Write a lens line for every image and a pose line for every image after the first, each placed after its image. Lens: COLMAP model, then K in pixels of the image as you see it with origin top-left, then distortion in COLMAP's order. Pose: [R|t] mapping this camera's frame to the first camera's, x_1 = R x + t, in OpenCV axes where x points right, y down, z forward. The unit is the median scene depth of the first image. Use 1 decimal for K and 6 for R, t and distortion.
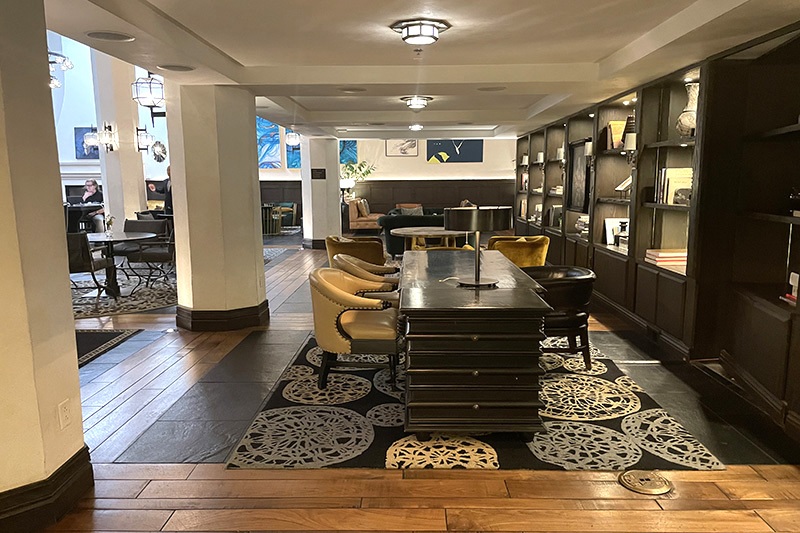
lens RADIAL K [[596.1, 0, 398.2], [0, 596.1, 287.3], [0, 0, 1]] dist [0.089629, -0.114644]
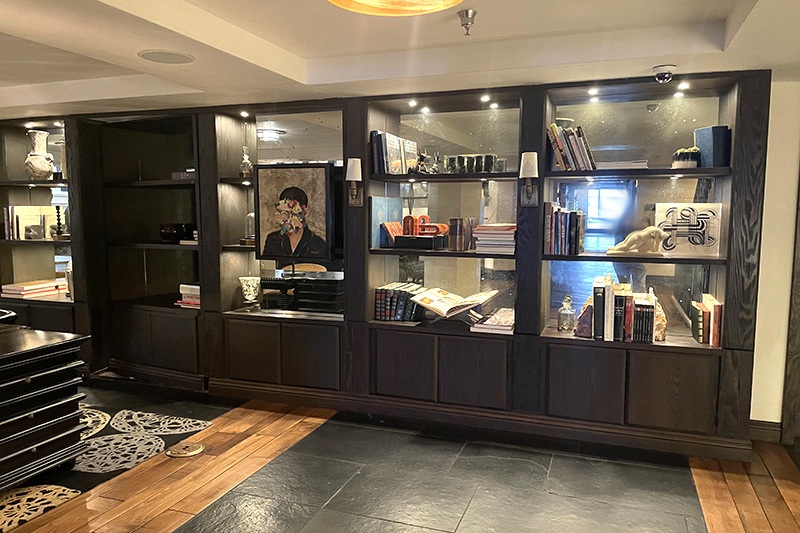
lens RADIAL K [[596.1, 0, 398.2], [0, 596.1, 287.3], [0, 0, 1]] dist [0.089629, -0.114644]
pose [[0.335922, -0.112426, 0.935156, -0.534348], [0.160249, 0.985198, 0.060878, -0.025641], [-0.928158, 0.129407, 0.348966, 0.062434]]
